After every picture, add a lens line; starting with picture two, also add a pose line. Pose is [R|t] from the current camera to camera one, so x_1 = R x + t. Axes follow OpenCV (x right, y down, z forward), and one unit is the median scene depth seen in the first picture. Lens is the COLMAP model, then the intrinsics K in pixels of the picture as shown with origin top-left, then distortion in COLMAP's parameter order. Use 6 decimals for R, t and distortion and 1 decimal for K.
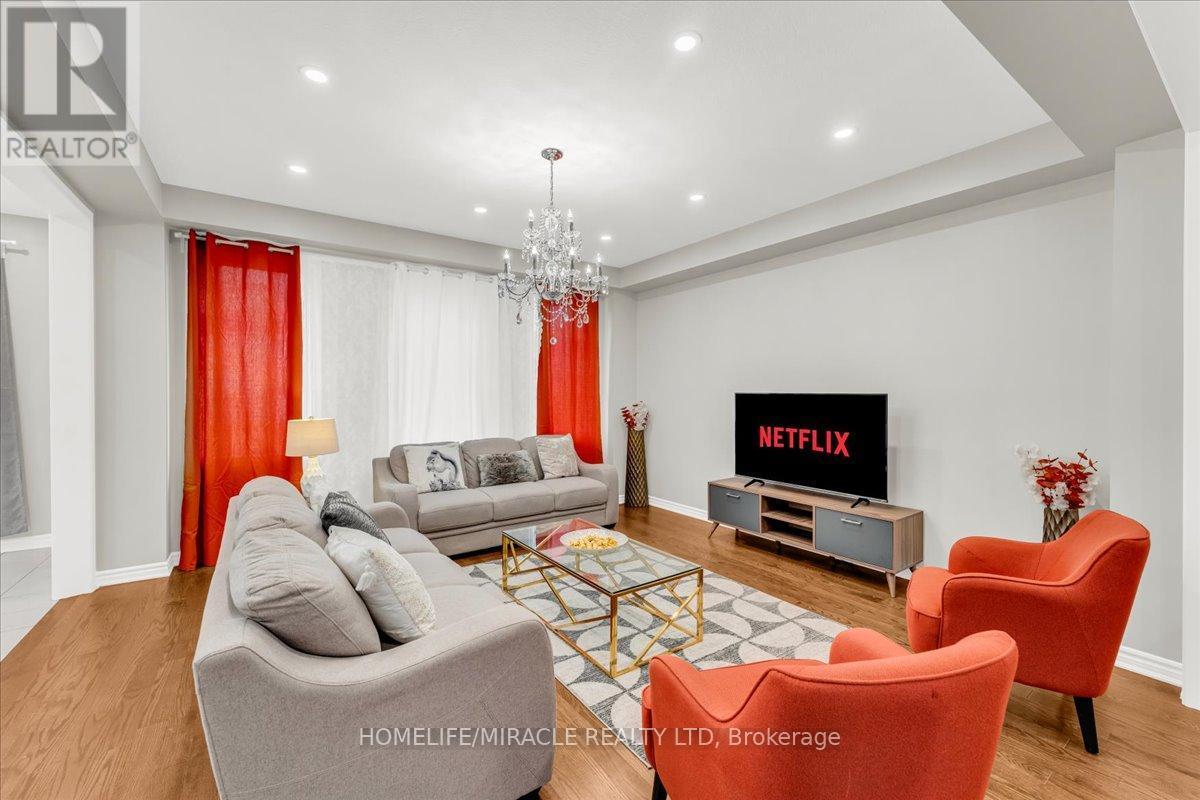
lens RADIAL K [[487.8, 0, 591.3], [0, 487.8, 397.6], [0, 0, 1]] dist [-0.009415, -0.000188]
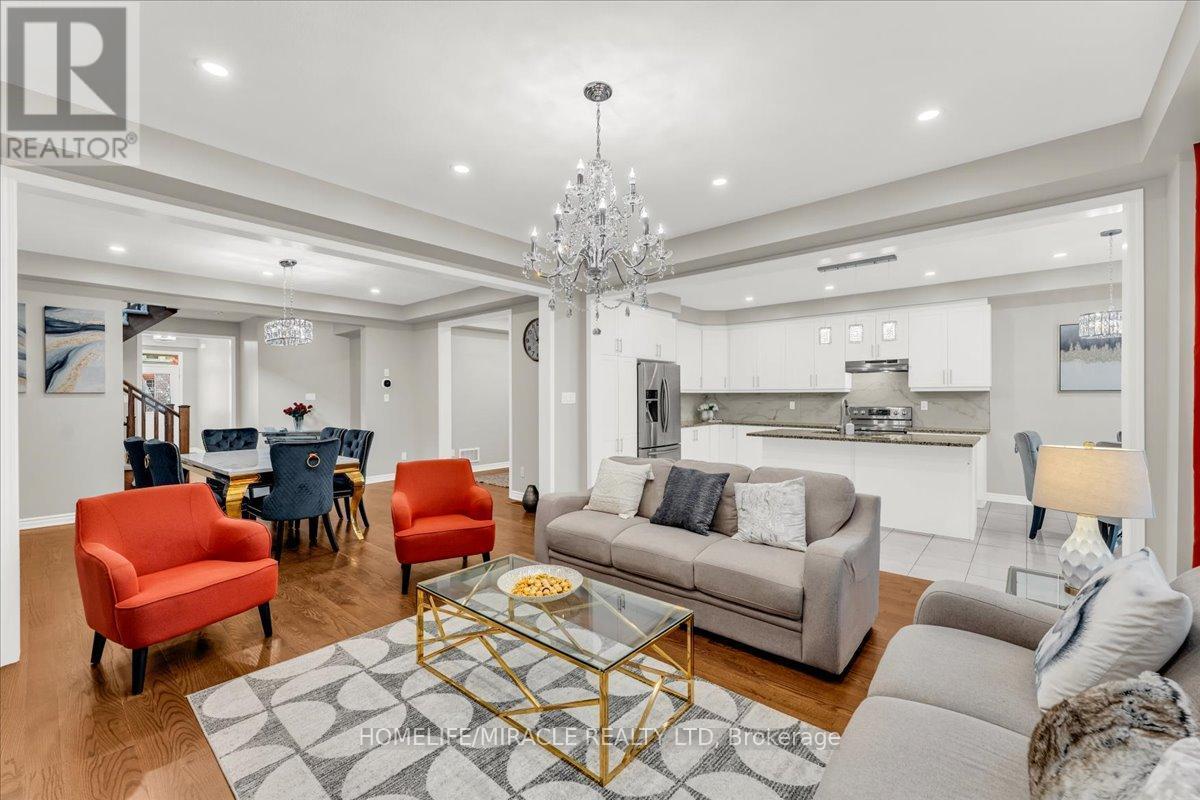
lens RADIAL K [[487.8, 0, 591.3], [0, 487.8, 397.6], [0, 0, 1]] dist [-0.009415, -0.000188]
pose [[-0.971596, -0.001148, -0.236643, 0.114137], [-0.002706, 0.999977, 0.006259, -0.015011], [0.236630, 0.006722, -0.971577, 1.828323]]
